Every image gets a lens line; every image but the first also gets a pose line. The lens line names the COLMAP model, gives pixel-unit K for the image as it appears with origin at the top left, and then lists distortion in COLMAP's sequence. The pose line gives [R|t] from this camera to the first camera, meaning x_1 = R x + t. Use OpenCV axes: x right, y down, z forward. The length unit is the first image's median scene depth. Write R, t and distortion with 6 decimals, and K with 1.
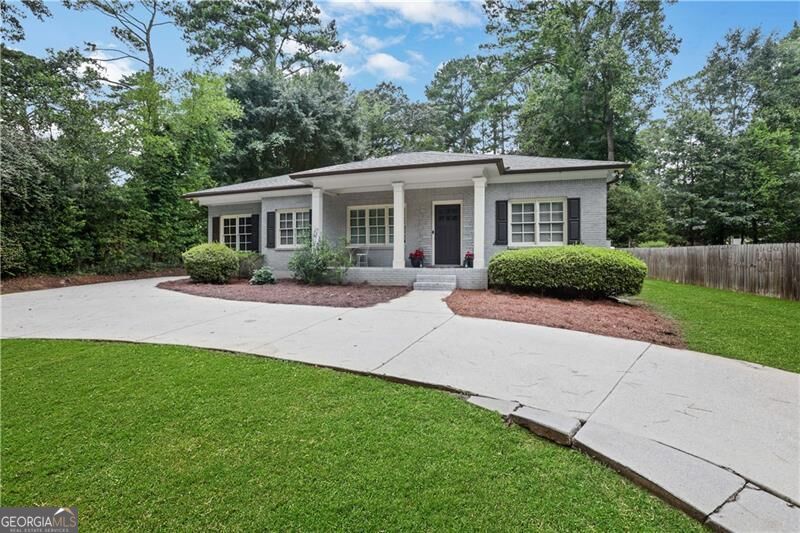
lens RADIAL K [[376.8, 0, 399.0], [0, 376.8, 261.1], [0, 0, 1]] dist [-0.082377, 0.037144]
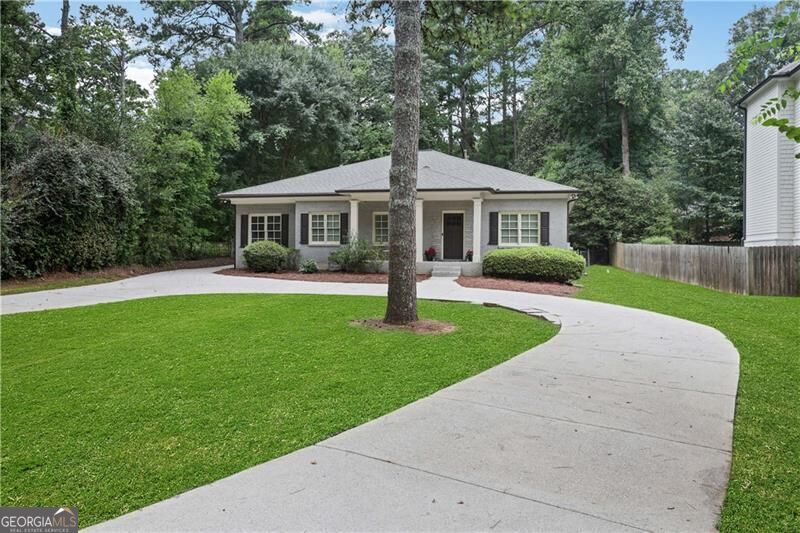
lens RADIAL K [[627.1, 0, 397.8], [0, 627.1, 251.2], [0, 0, 1]] dist [-0.008583, -0.000122]
pose [[0.997228, 0.007115, 0.074064, -0.223159], [-0.006982, 0.999974, -0.002059, -0.012176], [-0.074077, 0.001536, 0.997251, -1.153827]]
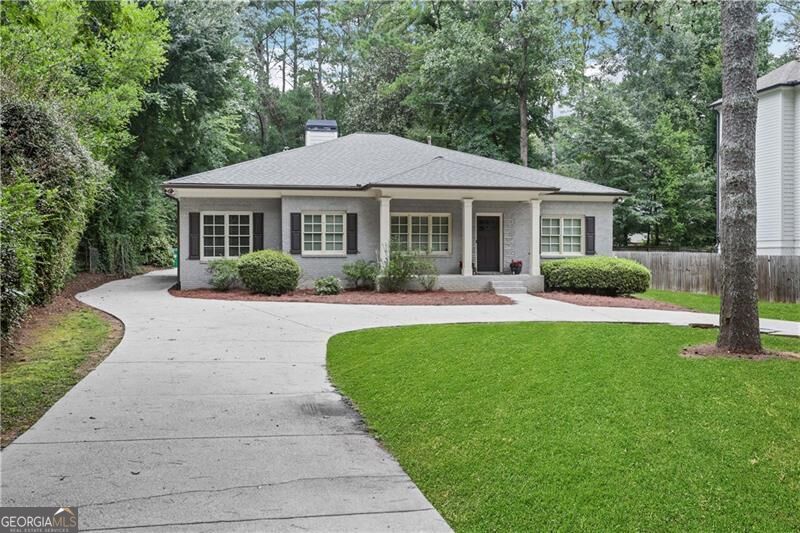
lens RADIAL K [[780.5, 0, 400.0], [0, 780.5, 266.5], [0, 0, 1]] dist [0.006211, 0.014442]
pose [[0.861481, -0.007599, 0.507733, -1.215162], [0.000925, 0.999910, 0.013395, -0.035289], [-0.507789, -0.011070, 0.861410, -0.797843]]
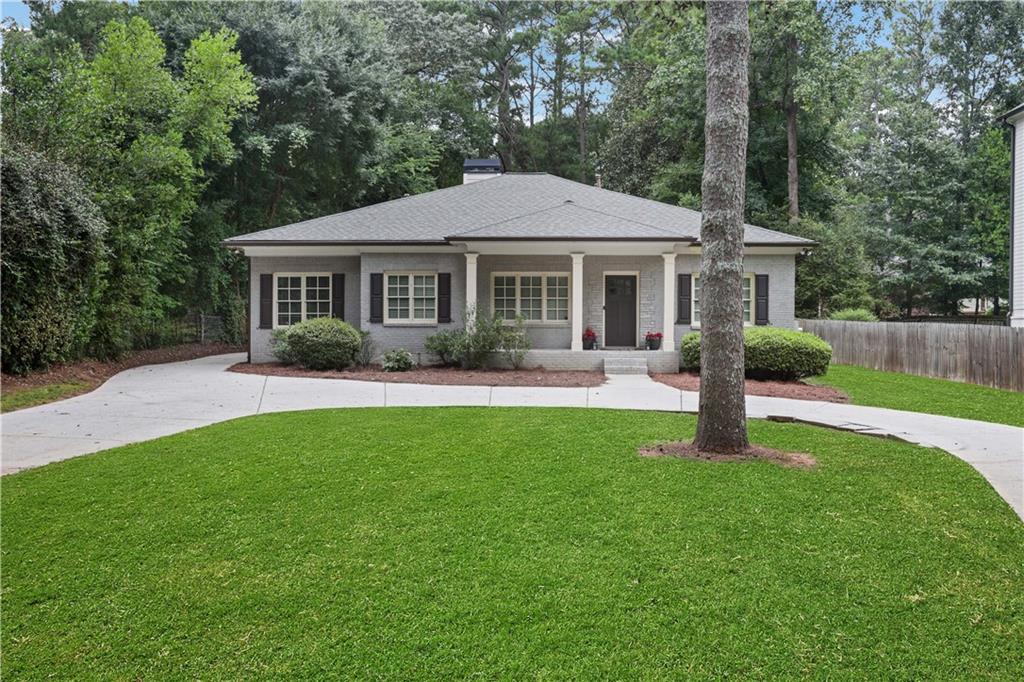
lens RADIAL K [[1000.1, 0, 512.0], [0, 1000.1, 341.0], [0, 0, 1]] dist [0.008767, -0.000161]
pose [[0.965670, 0.001402, 0.259768, -0.681960], [-0.004546, 0.999923, 0.011505, -0.026888], [-0.259732, -0.012291, 0.965602, -1.095599]]
